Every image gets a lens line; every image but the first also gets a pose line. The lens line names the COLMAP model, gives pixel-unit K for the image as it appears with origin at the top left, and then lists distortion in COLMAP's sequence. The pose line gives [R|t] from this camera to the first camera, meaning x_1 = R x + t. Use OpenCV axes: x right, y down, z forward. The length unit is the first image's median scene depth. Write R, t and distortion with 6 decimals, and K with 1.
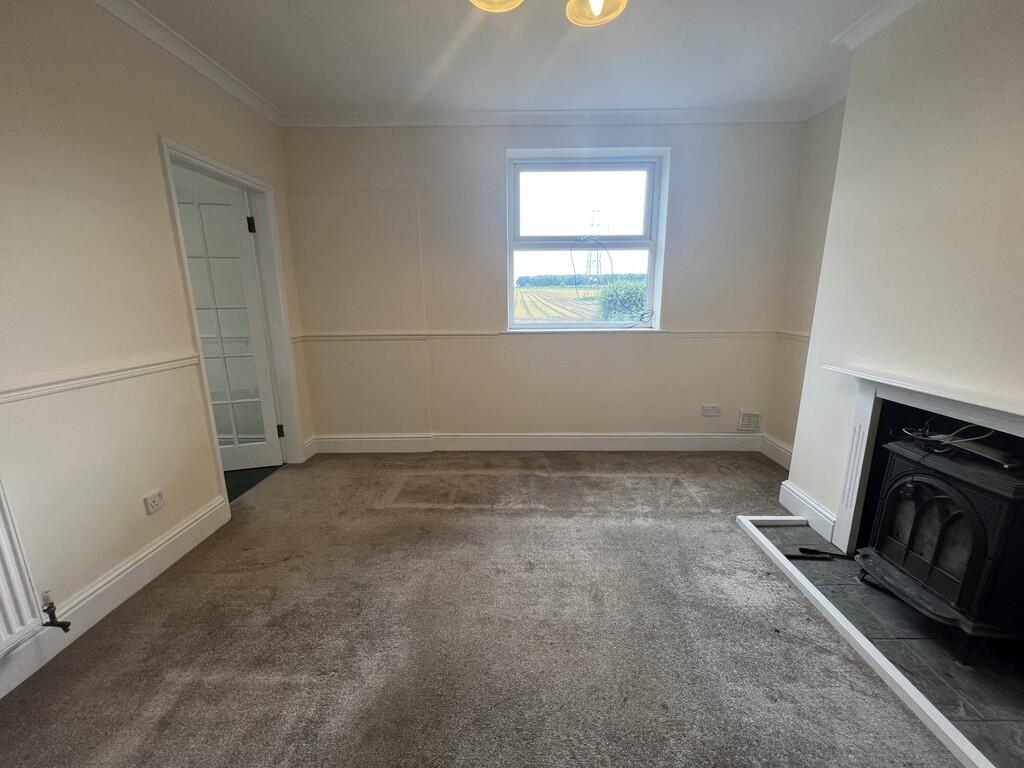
lens RADIAL K [[410.9, 0, 510.9], [0, 410.9, 385.8], [0, 0, 1]] dist [-0.000493, 0.000243]
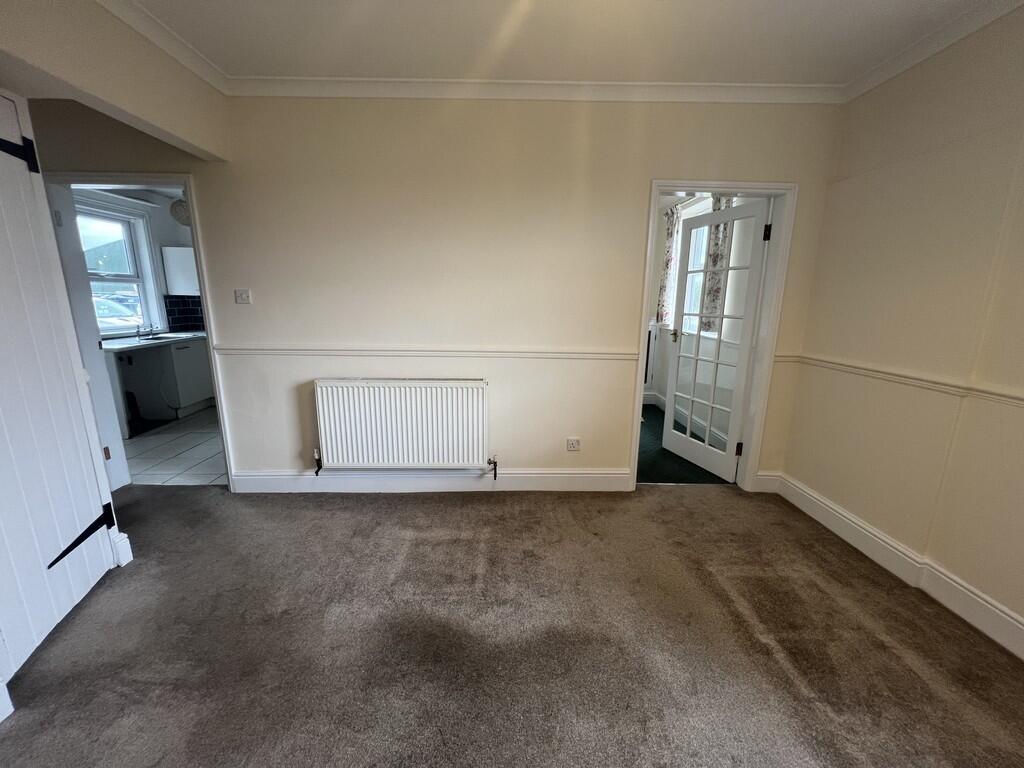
lens RADIAL K [[410.9, 0, 510.9], [0, 410.9, 385.8], [0, 0, 1]] dist [-0.000493, 0.000243]
pose [[0.036459, 0.221778, -0.974415, 0.355766], [-0.231468, 0.950422, 0.207656, -0.118807], [0.972159, 0.217975, 0.085986, 0.430750]]
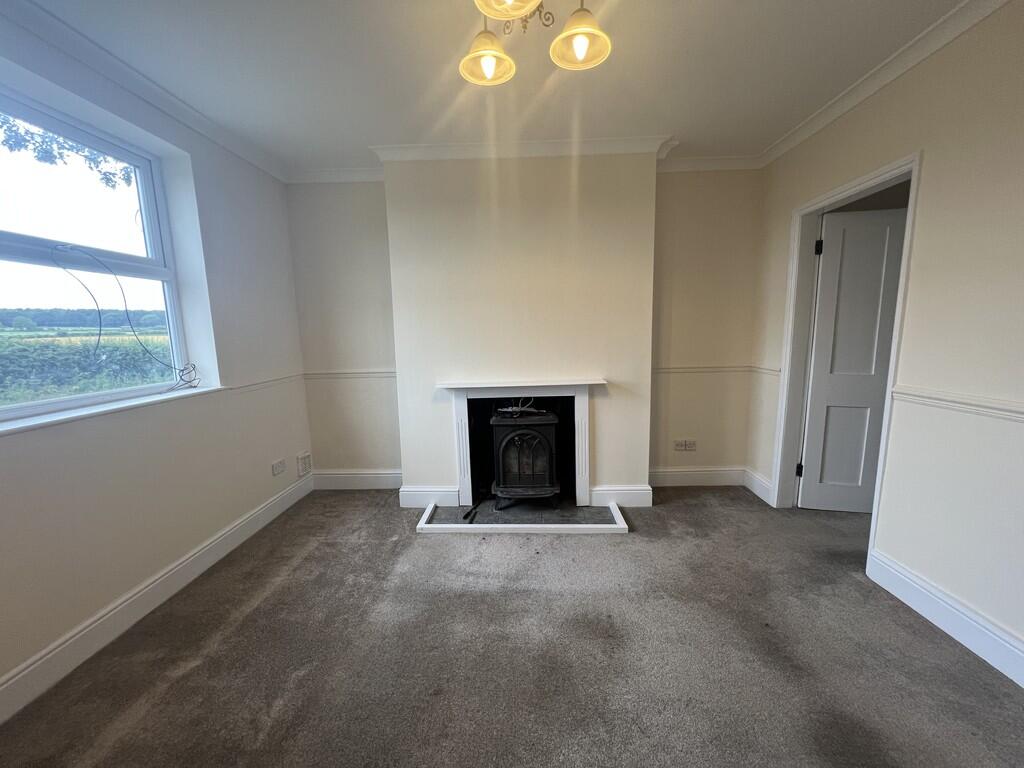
lens RADIAL K [[410.9, 0, 510.9], [0, 410.9, 385.8], [0, 0, 1]] dist [-0.000493, 0.000243]
pose [[0.021338, -0.133447, 0.990826, -0.445598], [0.244348, 0.961693, 0.124261, -0.118115], [-0.969453, 0.239455, 0.053128, 0.504942]]
